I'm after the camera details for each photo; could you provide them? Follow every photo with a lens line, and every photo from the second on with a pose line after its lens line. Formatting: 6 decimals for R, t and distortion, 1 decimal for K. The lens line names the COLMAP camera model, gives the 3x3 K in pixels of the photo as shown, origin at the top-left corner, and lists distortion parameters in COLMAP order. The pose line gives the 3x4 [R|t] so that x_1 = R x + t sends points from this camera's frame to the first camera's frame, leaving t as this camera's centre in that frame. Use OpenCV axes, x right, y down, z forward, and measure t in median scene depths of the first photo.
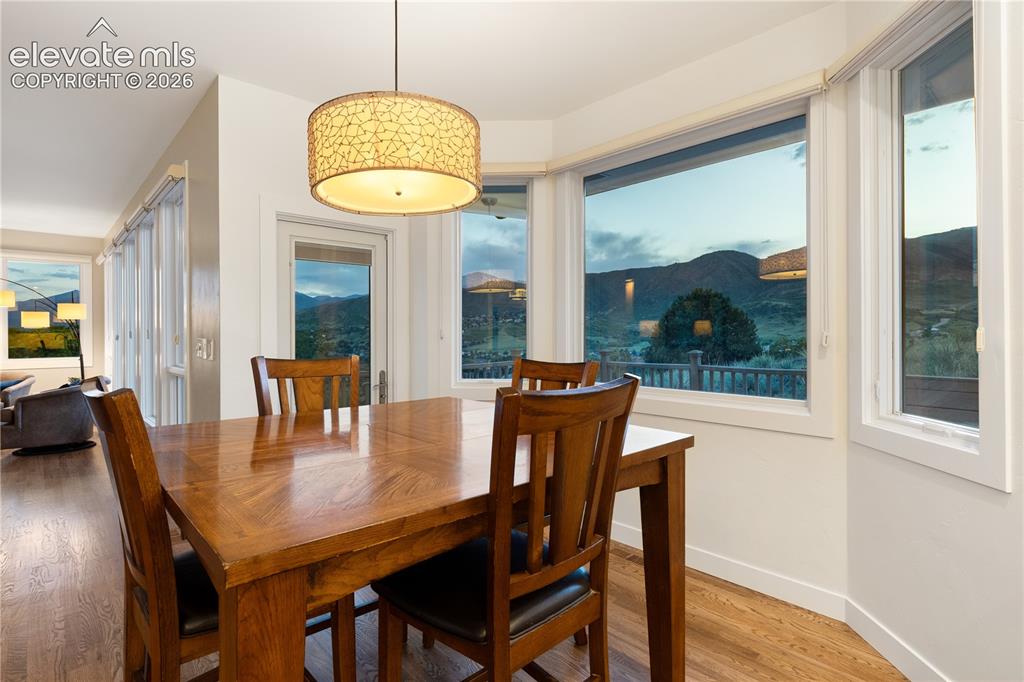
lens RADIAL K [[511.4, 0, 527.4], [0, 511.4, 340.7], [0, 0, 1]] dist [-0.002055, -0.000367]
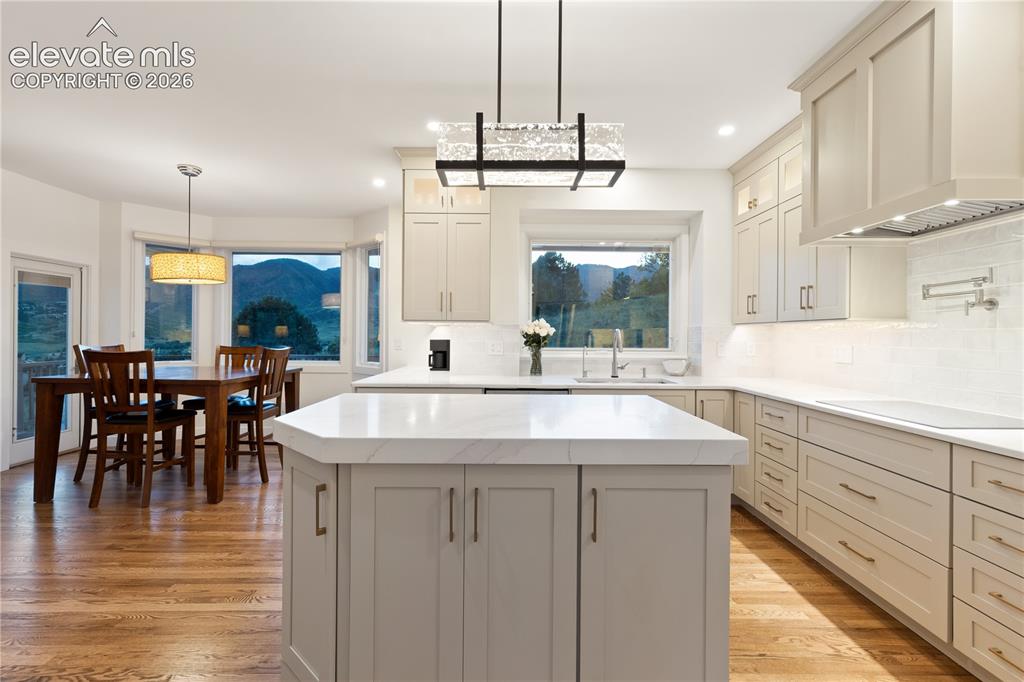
lens RADIAL K [[463.5, 0, 512.0], [0, 463.5, 341.0], [0, 0, 1]] dist [-0.001430, -0.000216]
pose [[0.682419, 0.005402, 0.730941, -0.446778], [-0.003270, 0.999985, -0.004337, 0.014293], [-0.730954, 0.000569, 0.682426, -0.961058]]
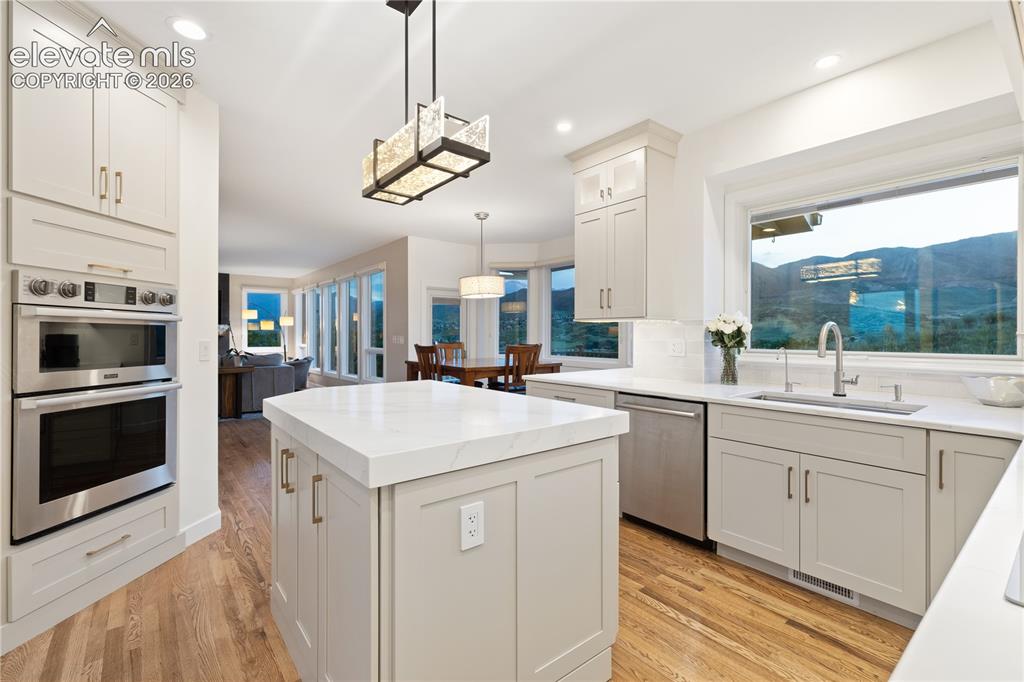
lens RADIAL K [[456.5, 0, 522.4], [0, 456.5, 325.5], [0, 0, 1]] dist [0.001801, 0.000300]
pose [[0.997093, 0.007405, -0.075838, 0.146136], [-0.009898, 0.999421, -0.032552, 0.014434], [0.075553, 0.033208, 0.996589, -1.145135]]
